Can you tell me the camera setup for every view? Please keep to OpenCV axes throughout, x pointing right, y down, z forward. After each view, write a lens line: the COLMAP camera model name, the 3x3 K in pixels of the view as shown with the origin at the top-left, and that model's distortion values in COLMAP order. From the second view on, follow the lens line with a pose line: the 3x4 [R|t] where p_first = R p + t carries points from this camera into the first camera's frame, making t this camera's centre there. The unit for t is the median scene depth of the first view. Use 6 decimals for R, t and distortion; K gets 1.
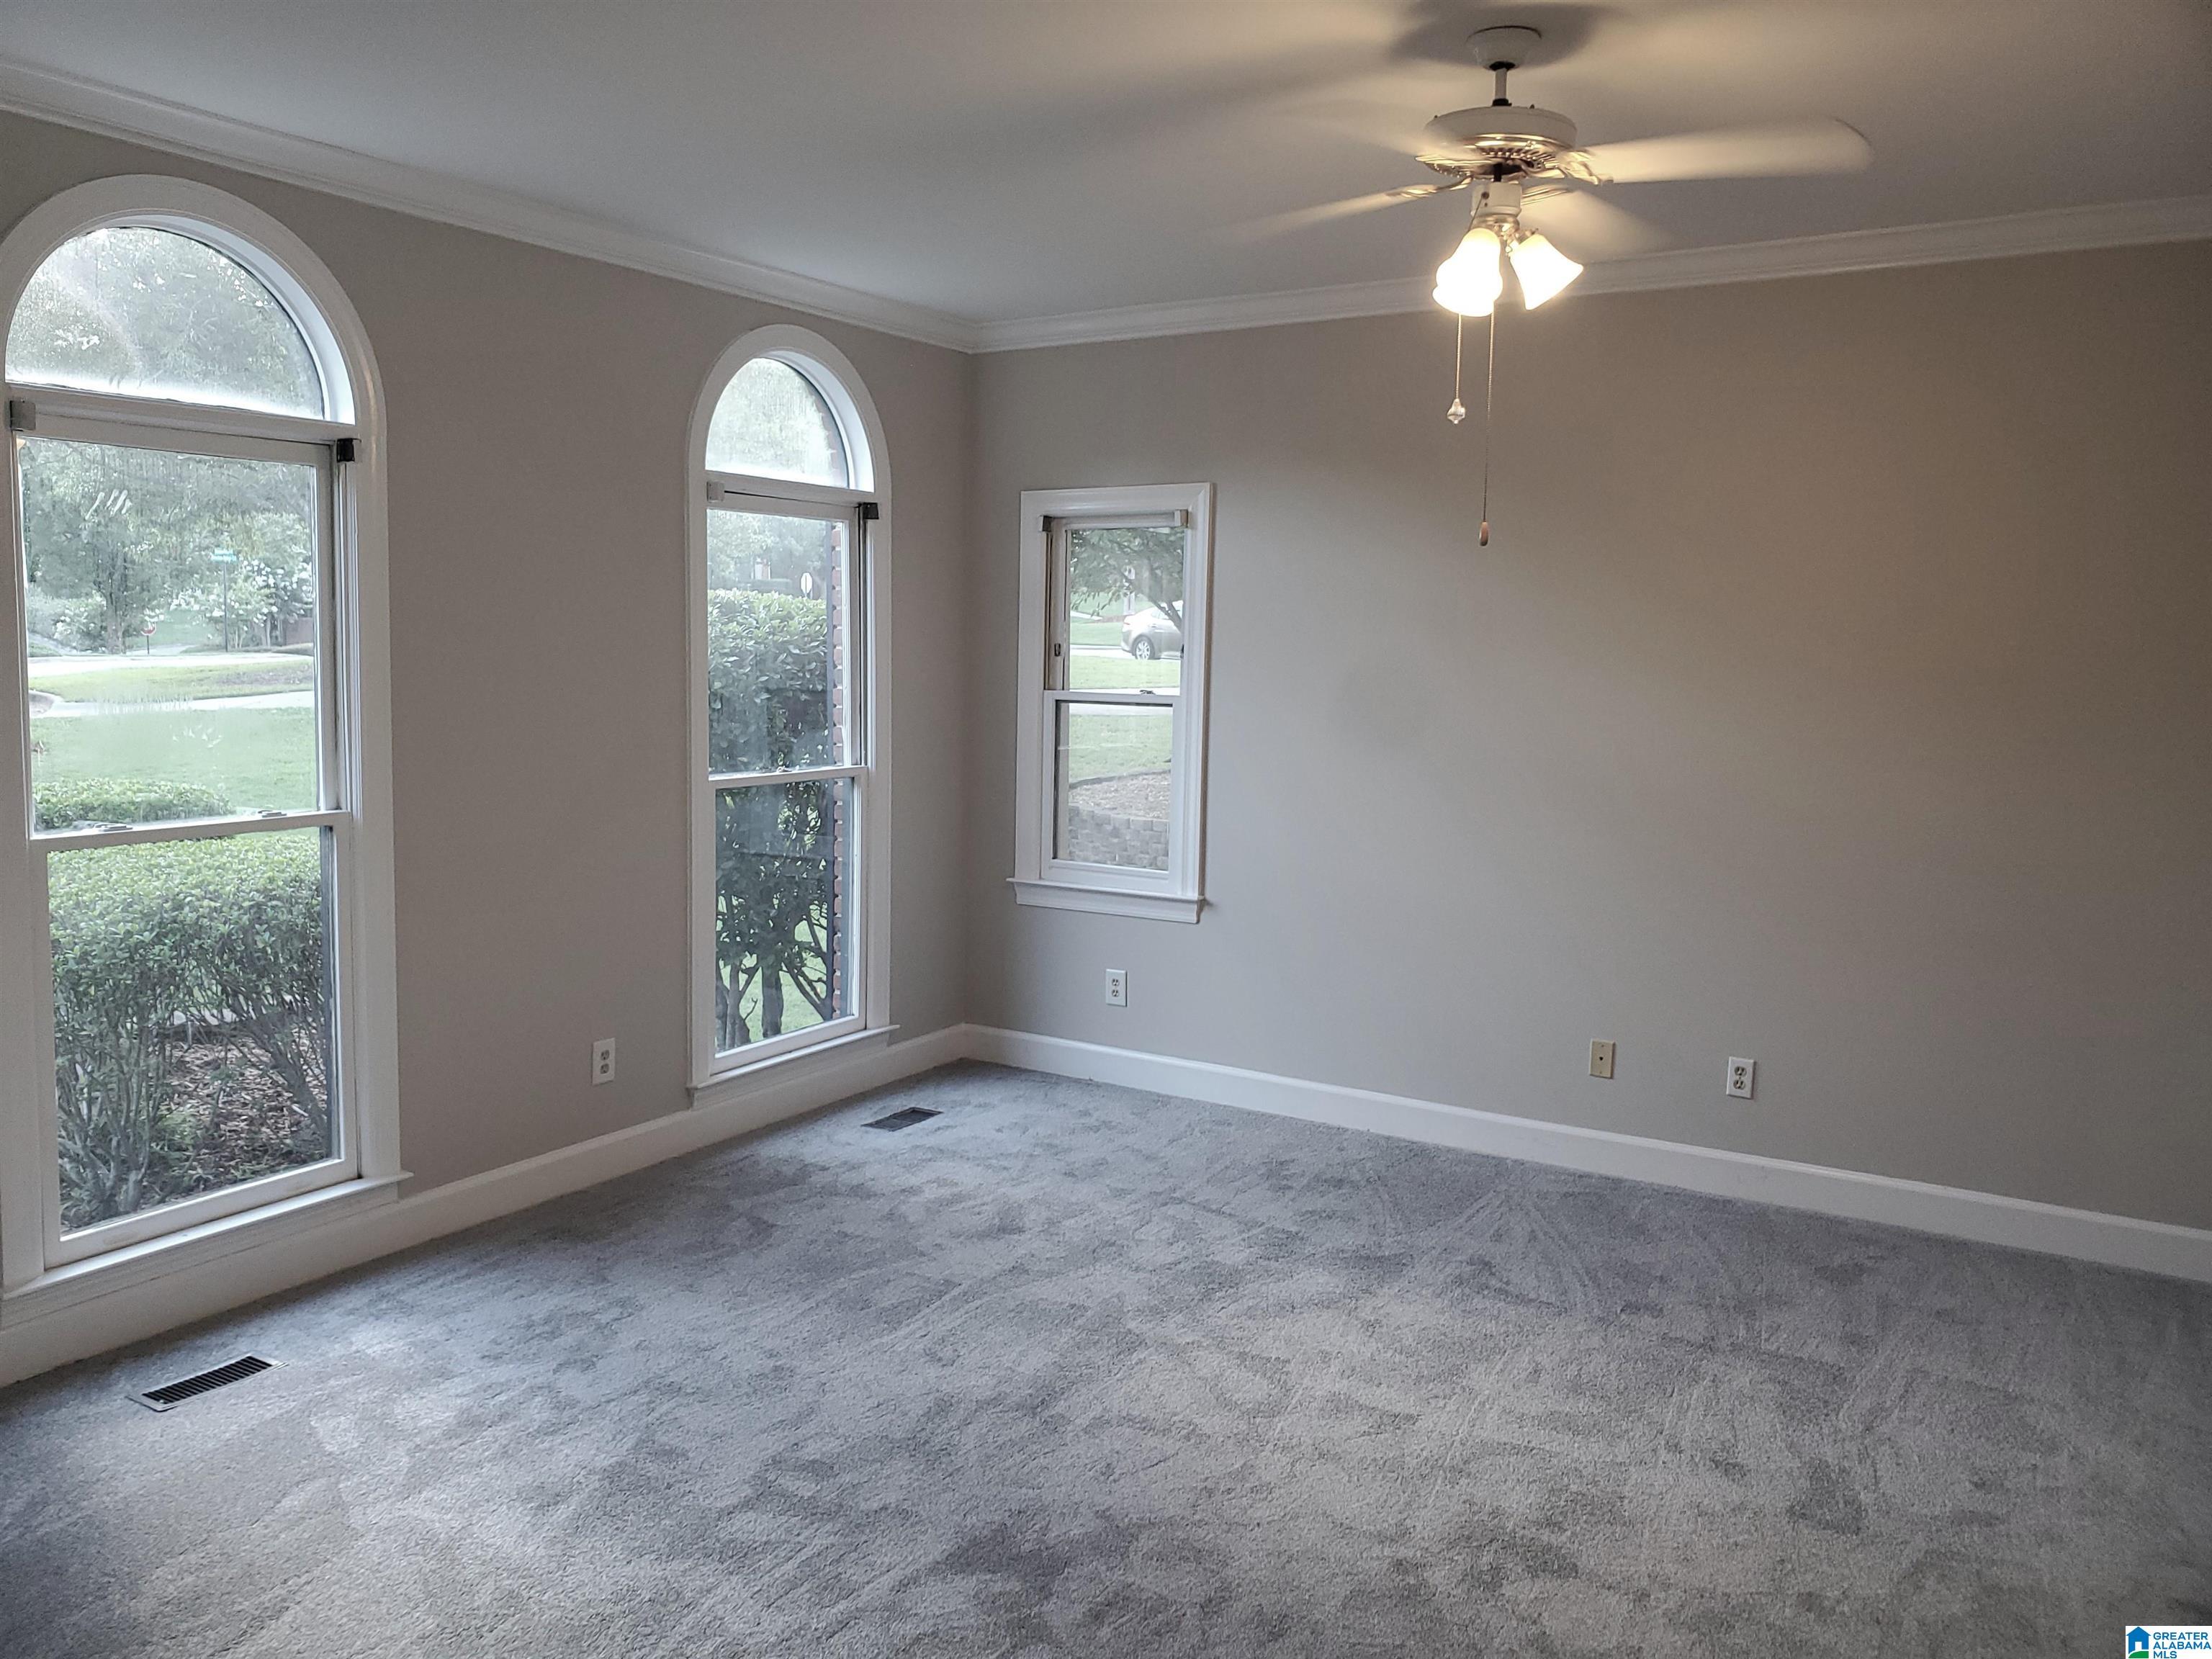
lens RADIAL K [[1753.6, 0, 1104.5], [0, 1753.6, 793.3], [0, 0, 1]] dist [0.035254, -0.005212]
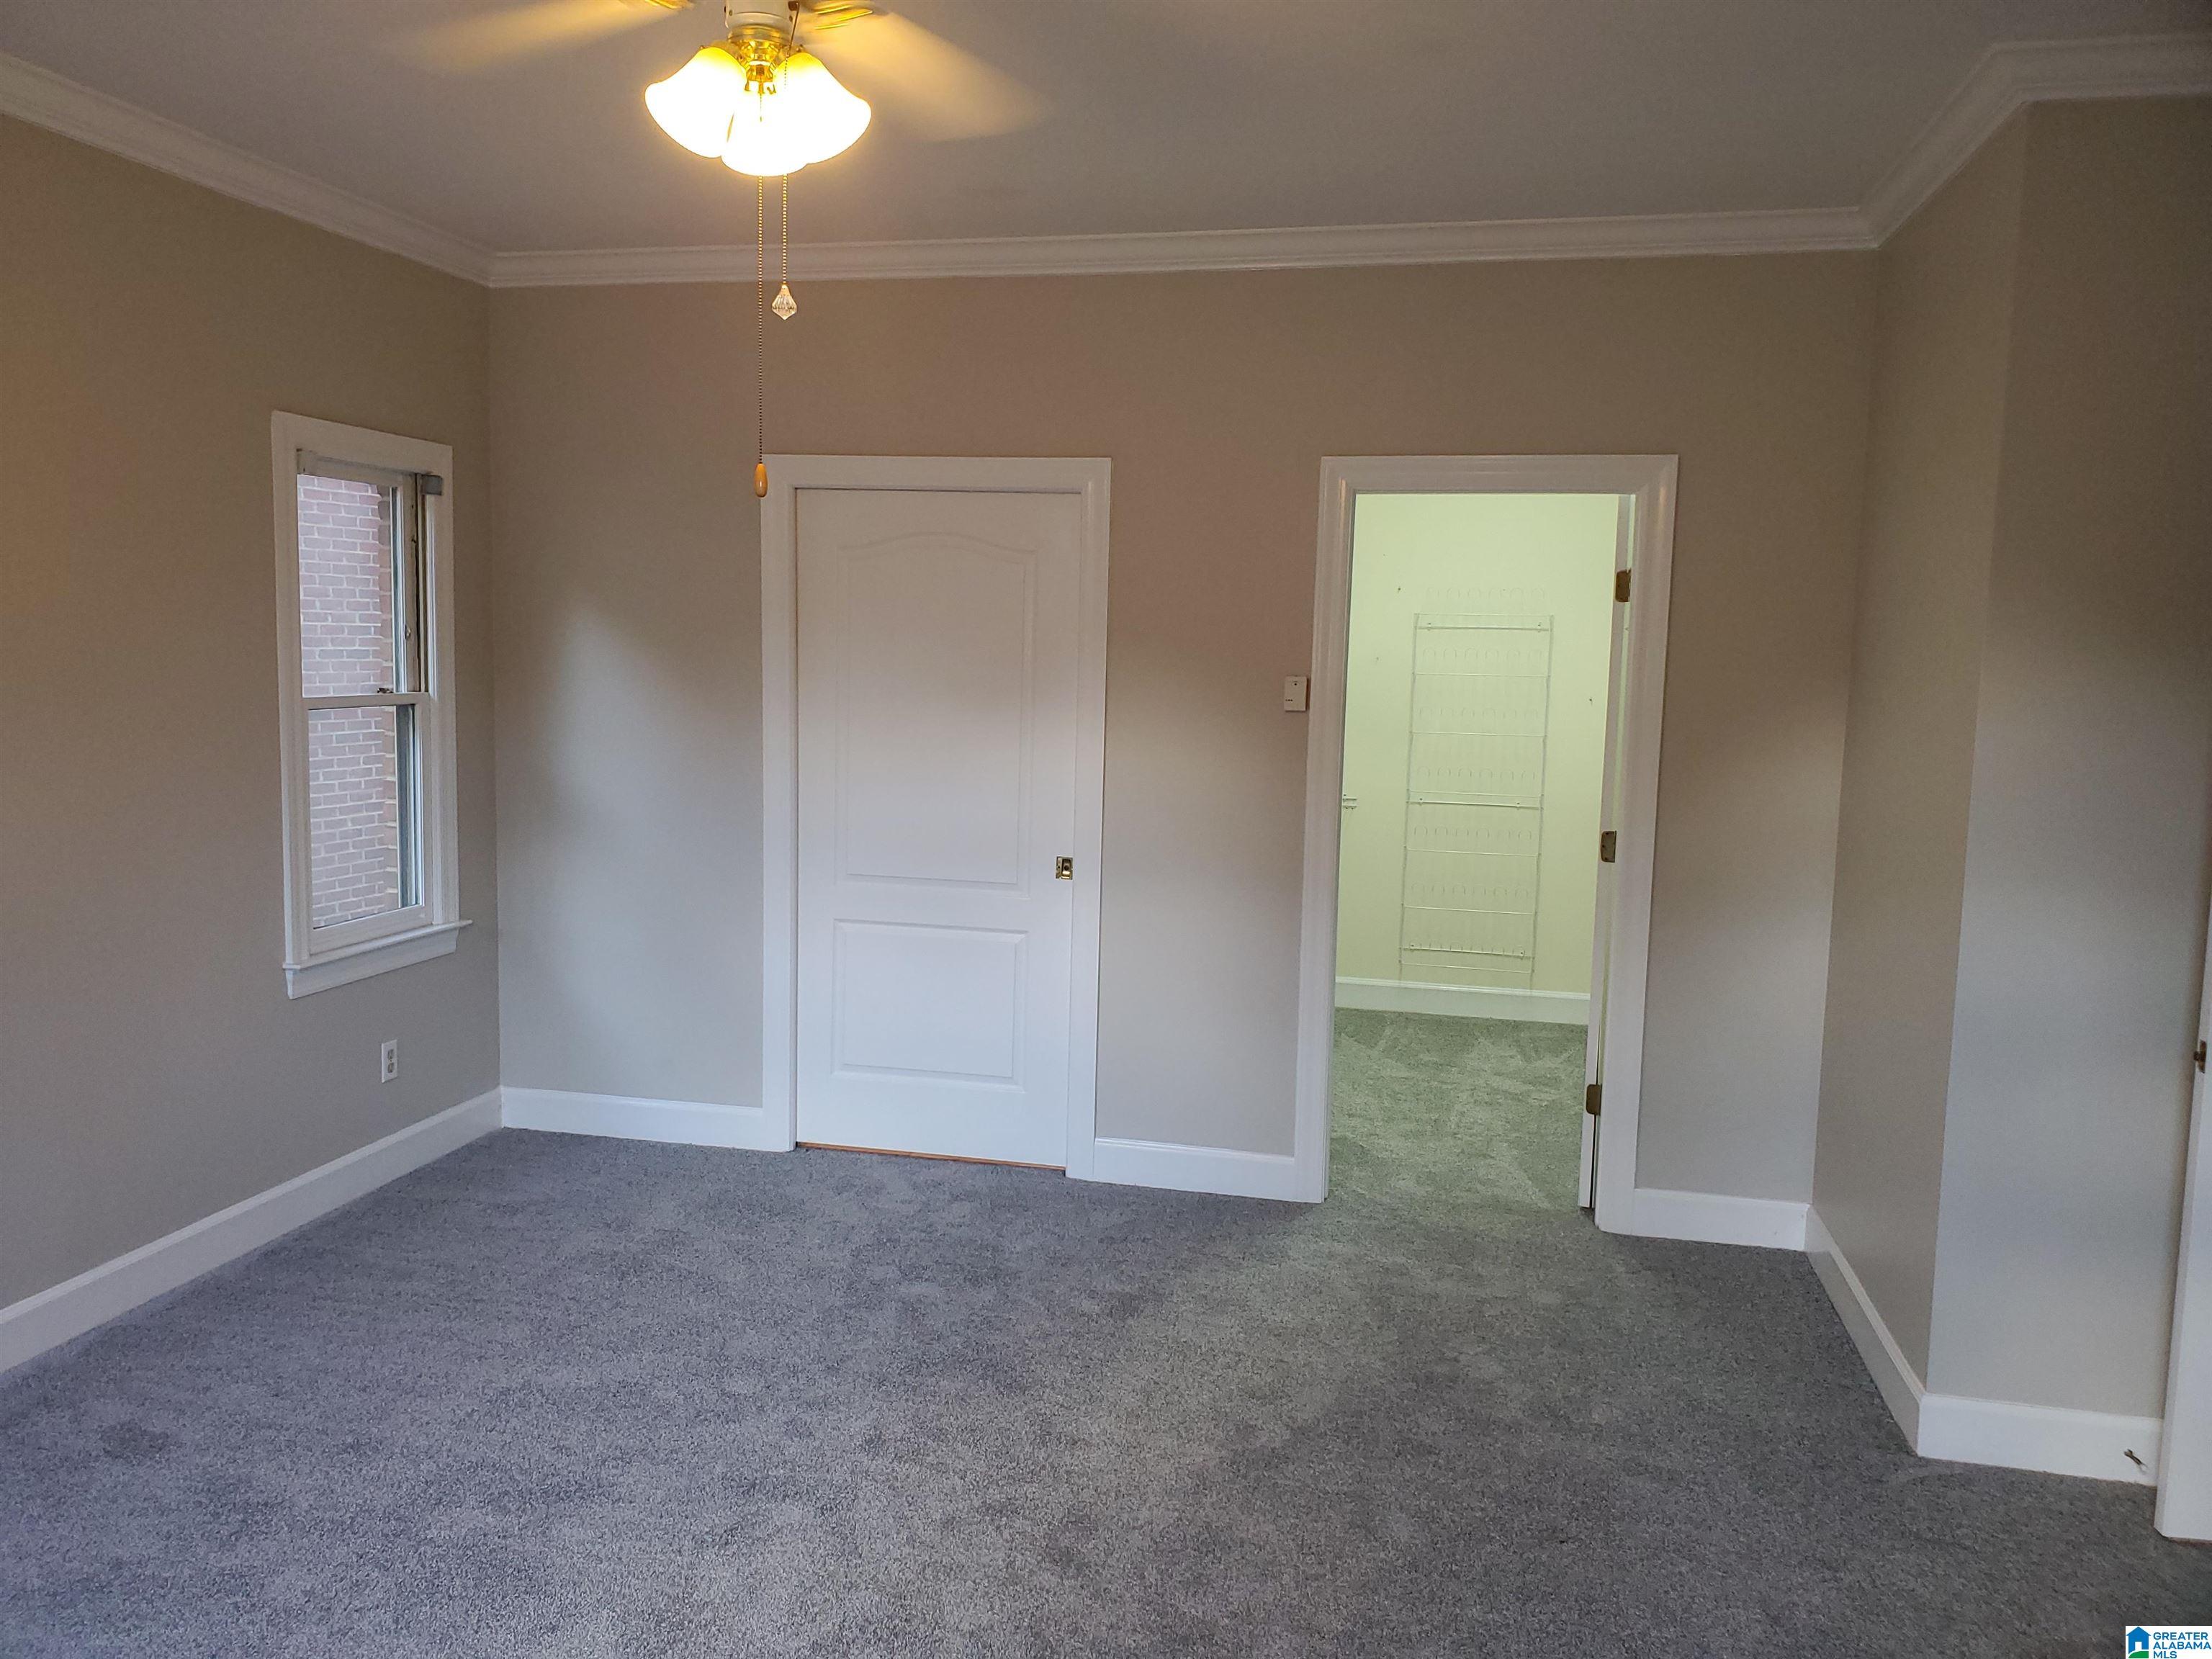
lens RADIAL K [[1698.5, 0, 1092.7], [0, 1698.5, 822.1], [0, 0, 1]] dist [0.044221, -0.008901]
pose [[-0.311691, -0.125999, 0.941792, -0.393739], [0.055113, 0.987103, 0.150301, -0.083275], [-0.948584, 0.098753, -0.300727, 0.851833]]
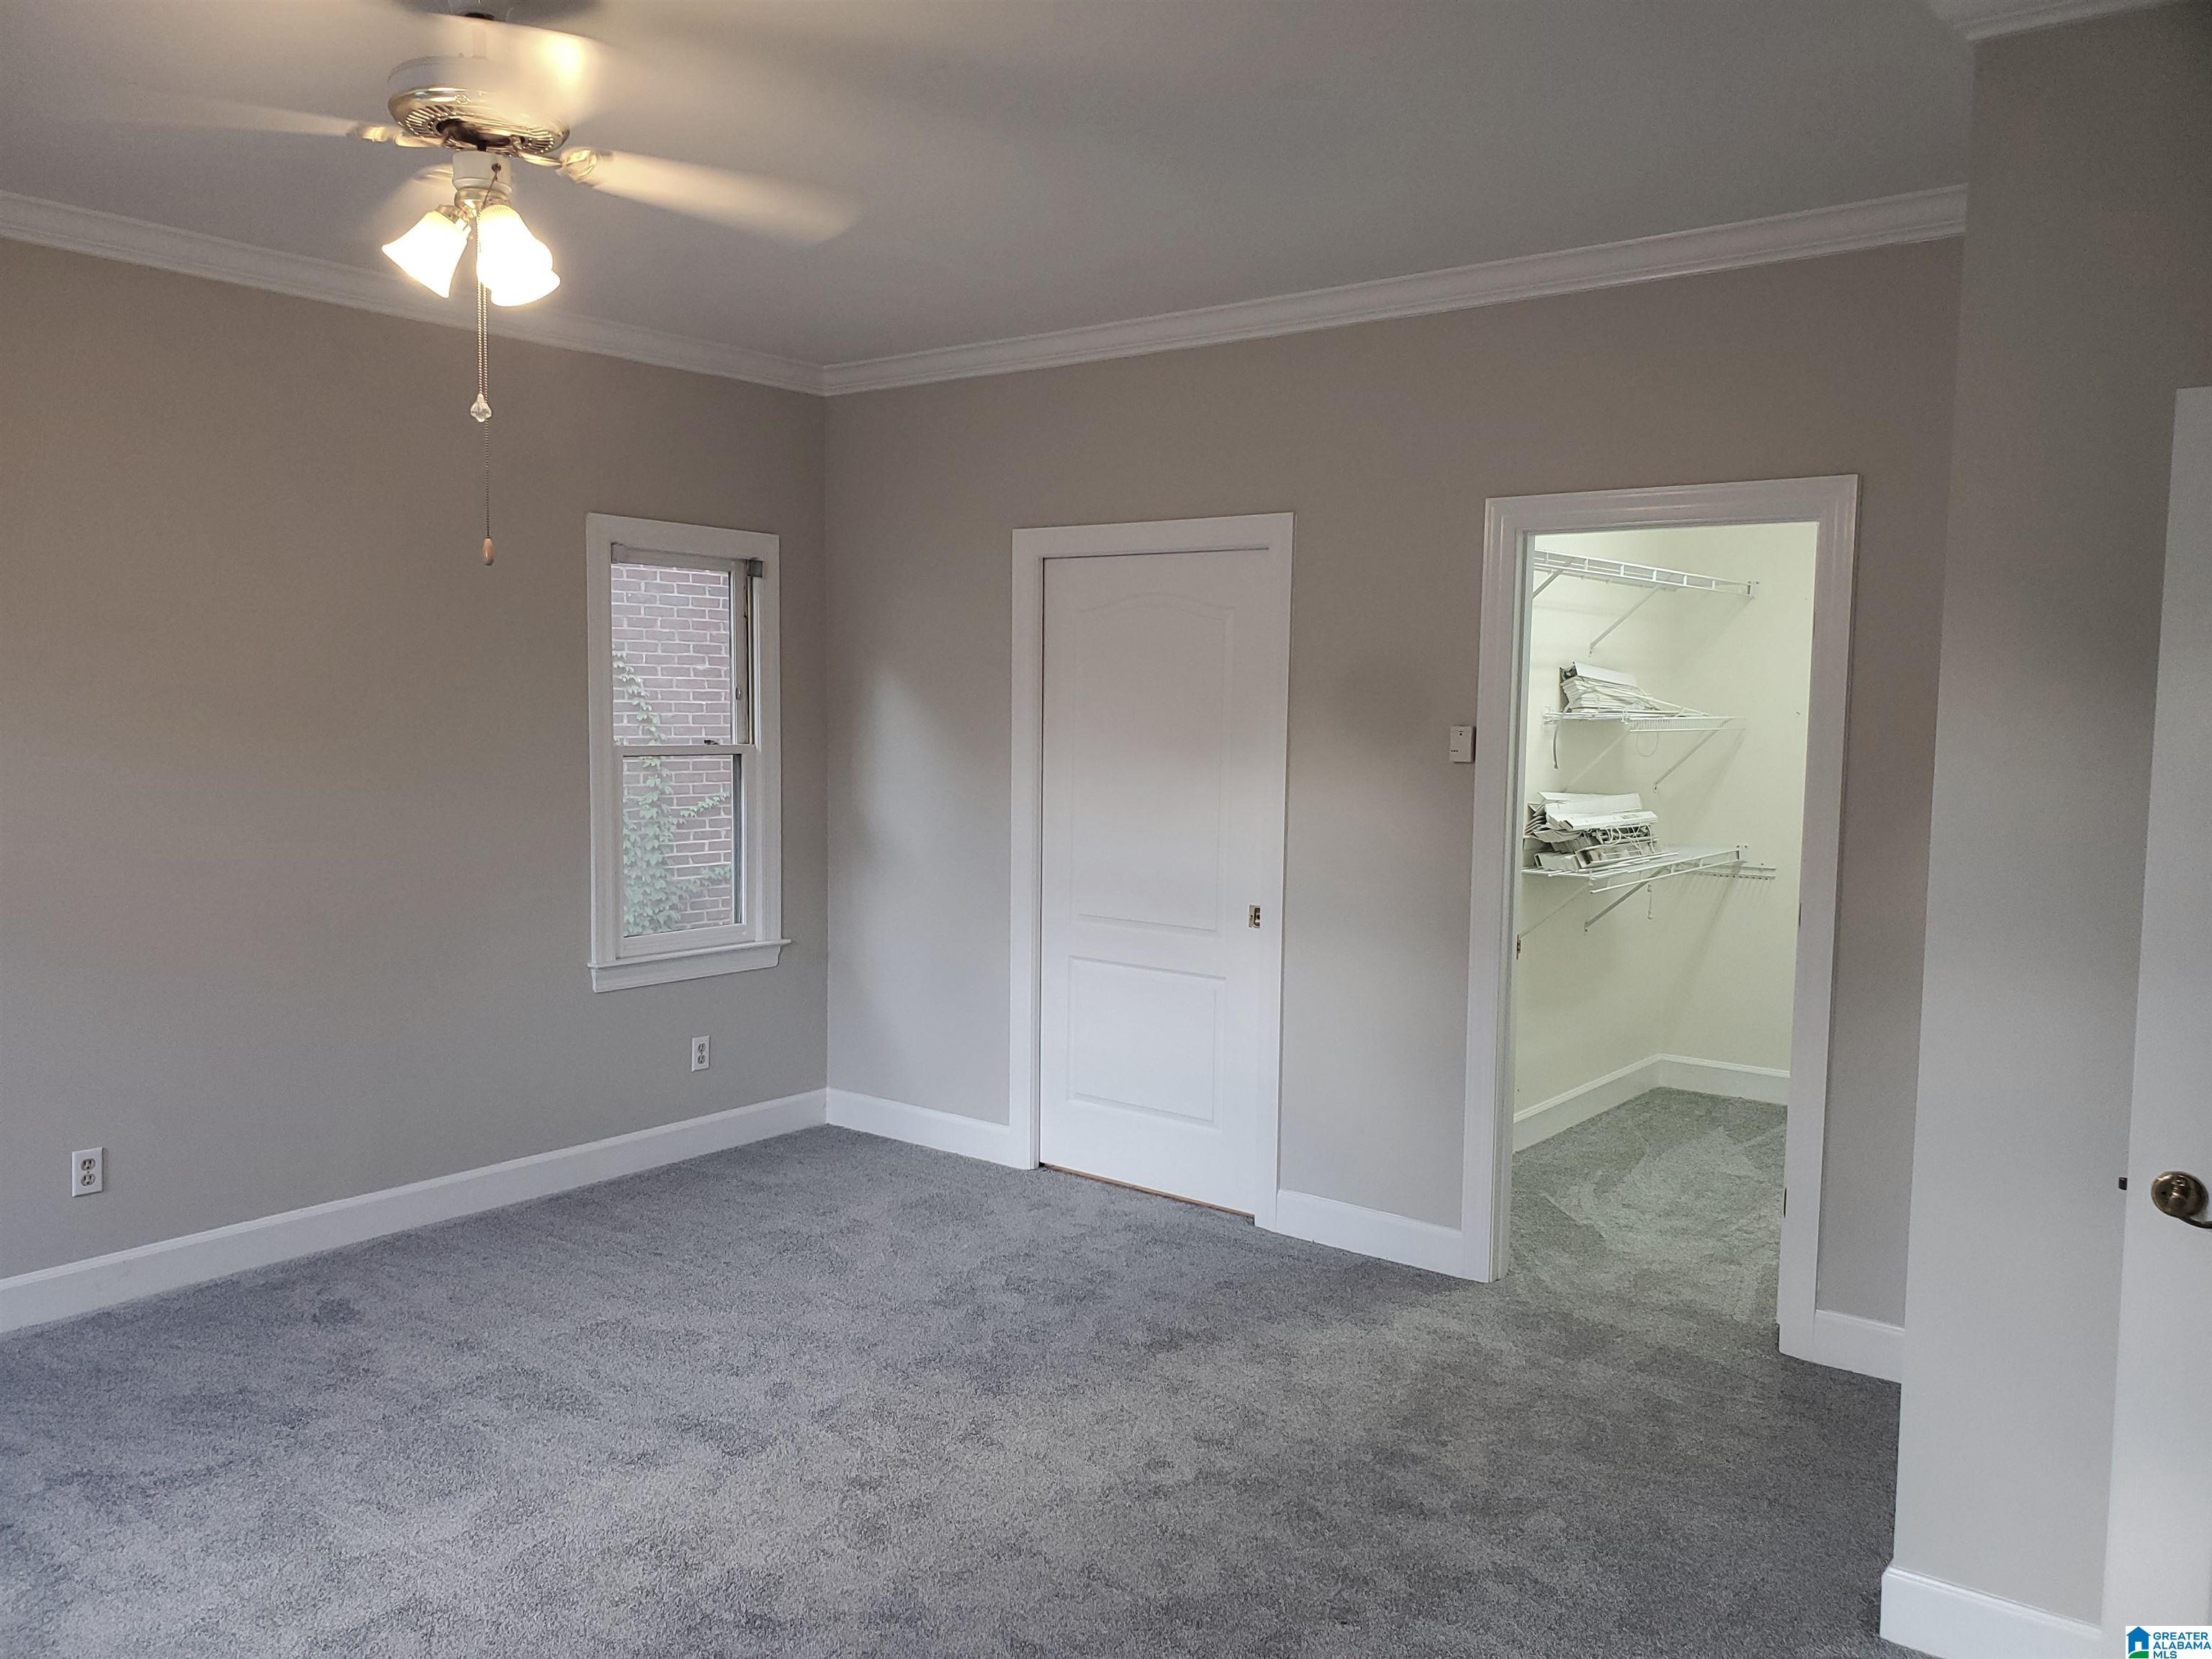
lens RADIAL K [[1702.3, 0, 1104.2], [0, 1702.3, 841.3], [0, 0, 1]] dist [0.068194, -0.086602]
pose [[0.117913, -0.101650, 0.987808, -0.476048], [0.076124, 0.992745, 0.093072, -0.047989], [-0.990102, 0.064222, 0.124795, 0.465524]]
